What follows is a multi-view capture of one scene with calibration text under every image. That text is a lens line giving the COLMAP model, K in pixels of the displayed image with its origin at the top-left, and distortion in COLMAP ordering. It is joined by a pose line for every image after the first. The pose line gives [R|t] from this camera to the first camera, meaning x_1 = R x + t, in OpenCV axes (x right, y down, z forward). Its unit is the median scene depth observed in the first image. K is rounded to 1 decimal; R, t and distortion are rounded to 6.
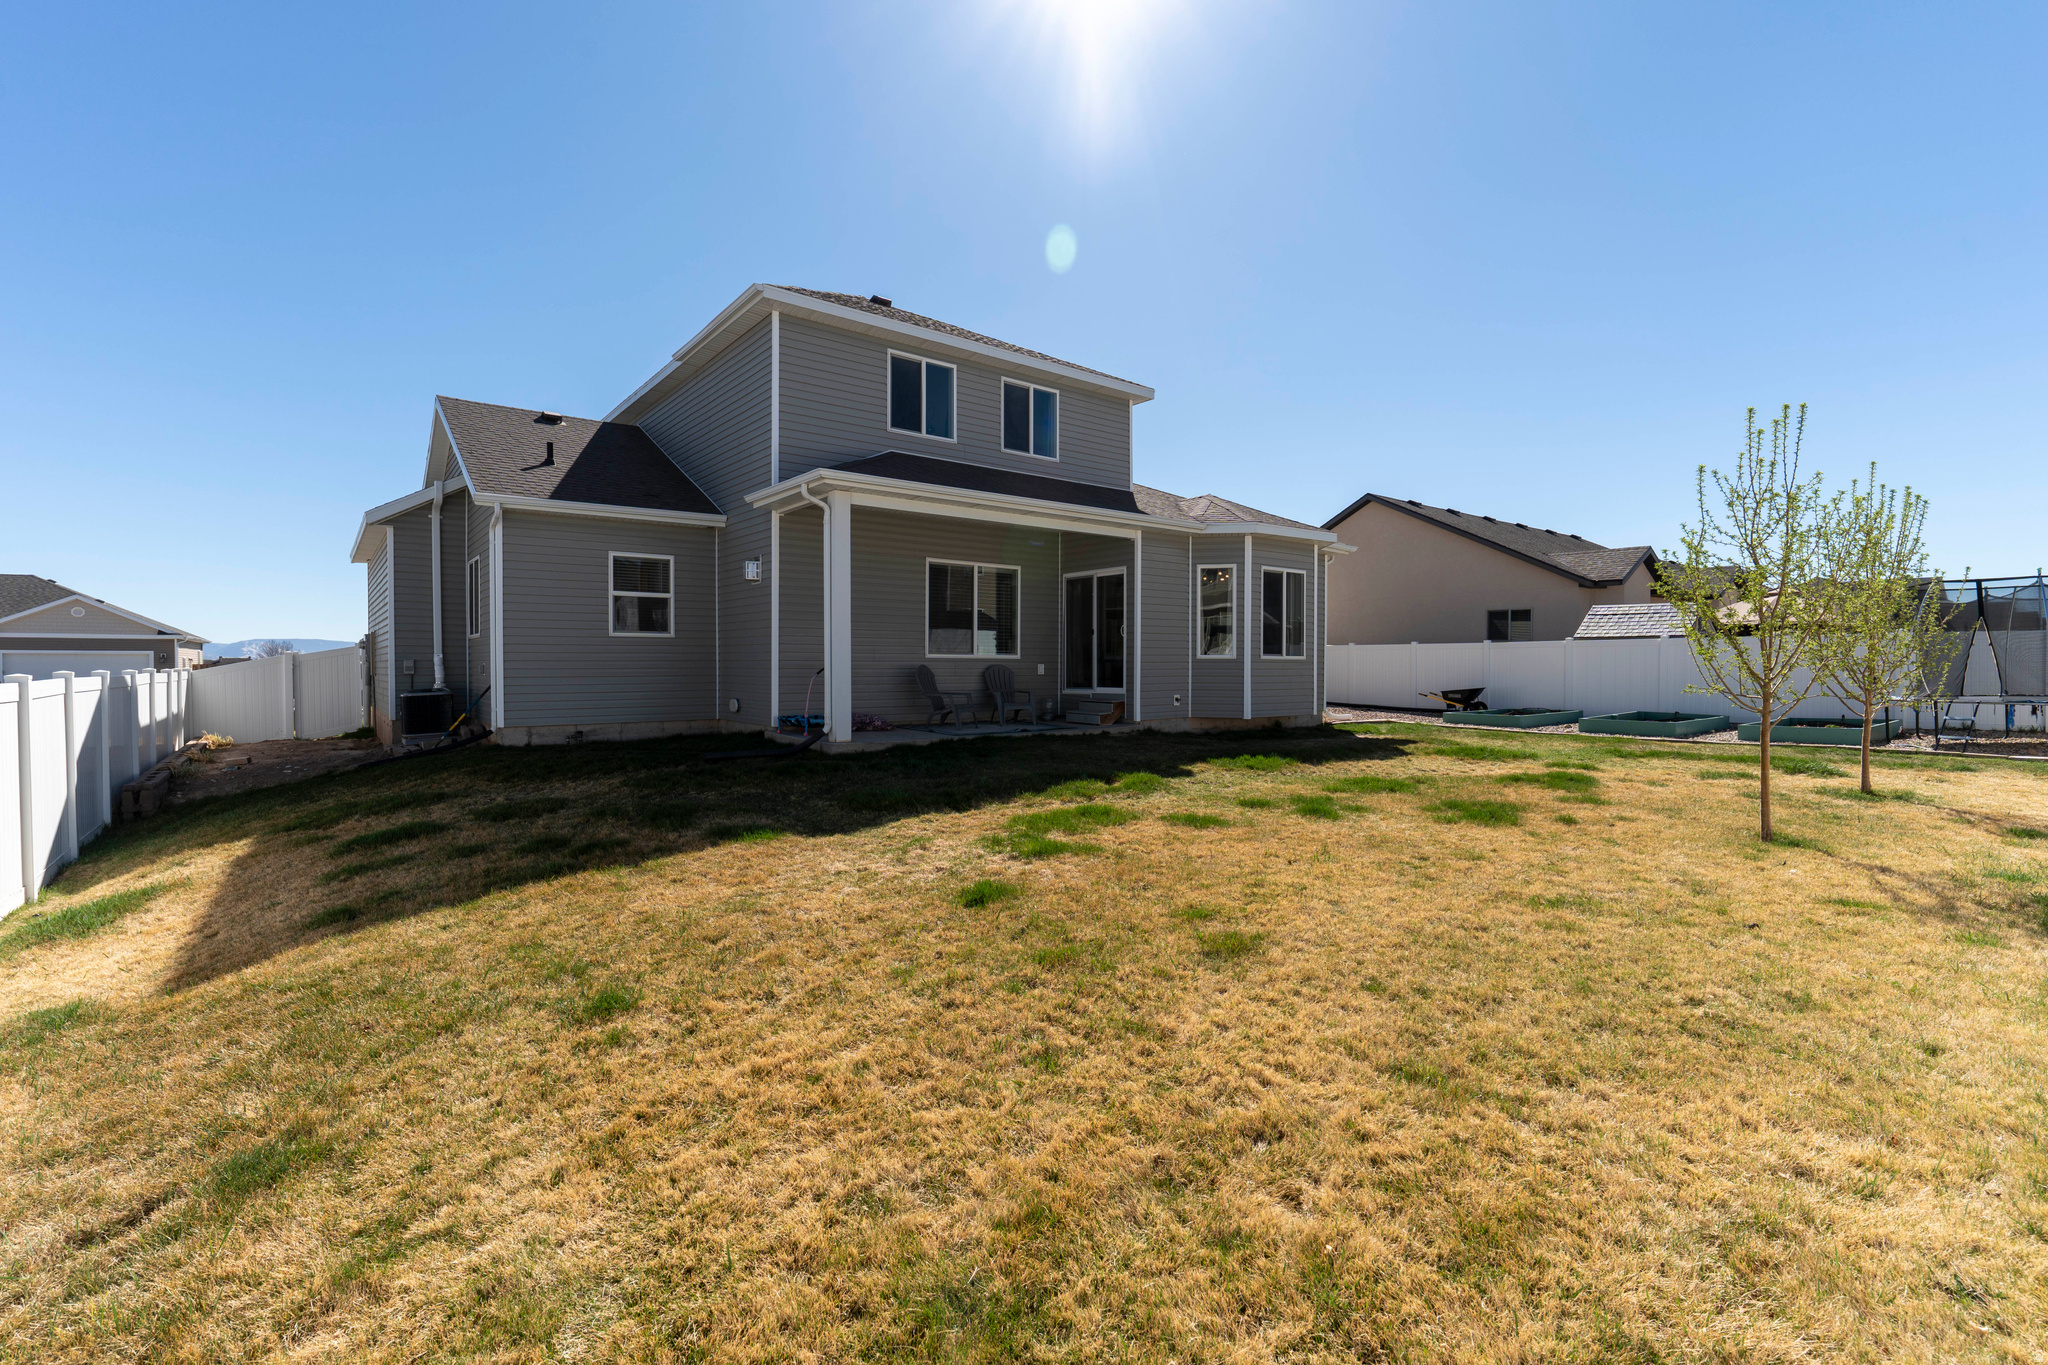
lens RADIAL K [[907.4, 0, 1027.8], [0, 907.4, 632.6], [0, 0, 1]] dist [0.000315, -0.000017]
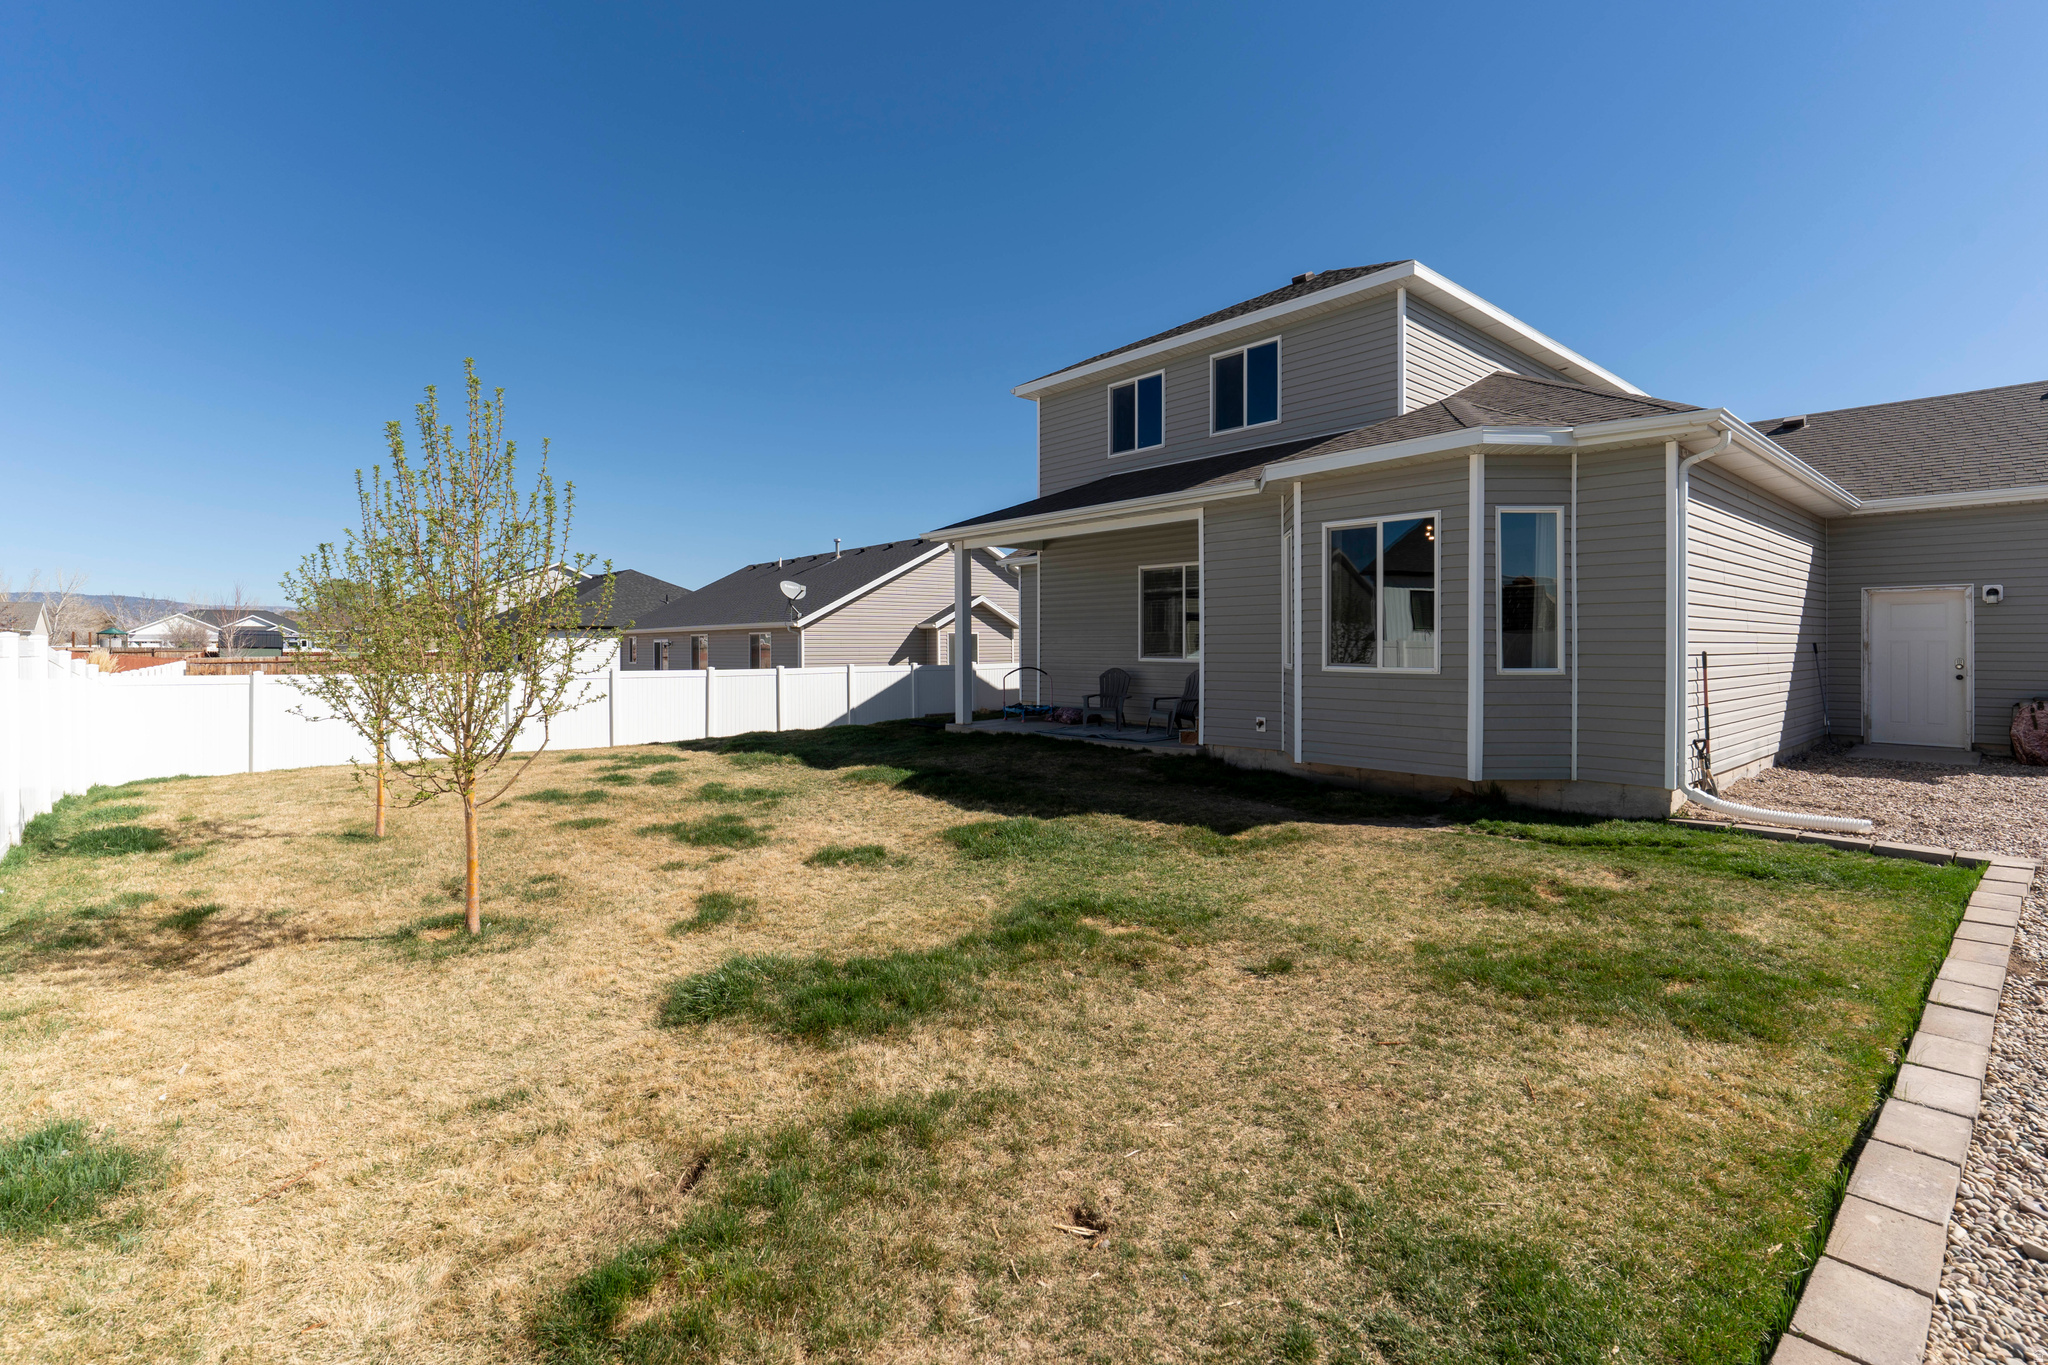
lens RADIAL K [[907.4, 0, 1027.8], [0, 907.4, 632.6], [0, 0, 1]] dist [0.000315, -0.000017]
pose [[0.015170, -0.010979, -0.999825, 0.902058], [0.007704, 0.999911, -0.010863, 0.007462], [0.999855, -0.007537, 0.015254, 0.810851]]
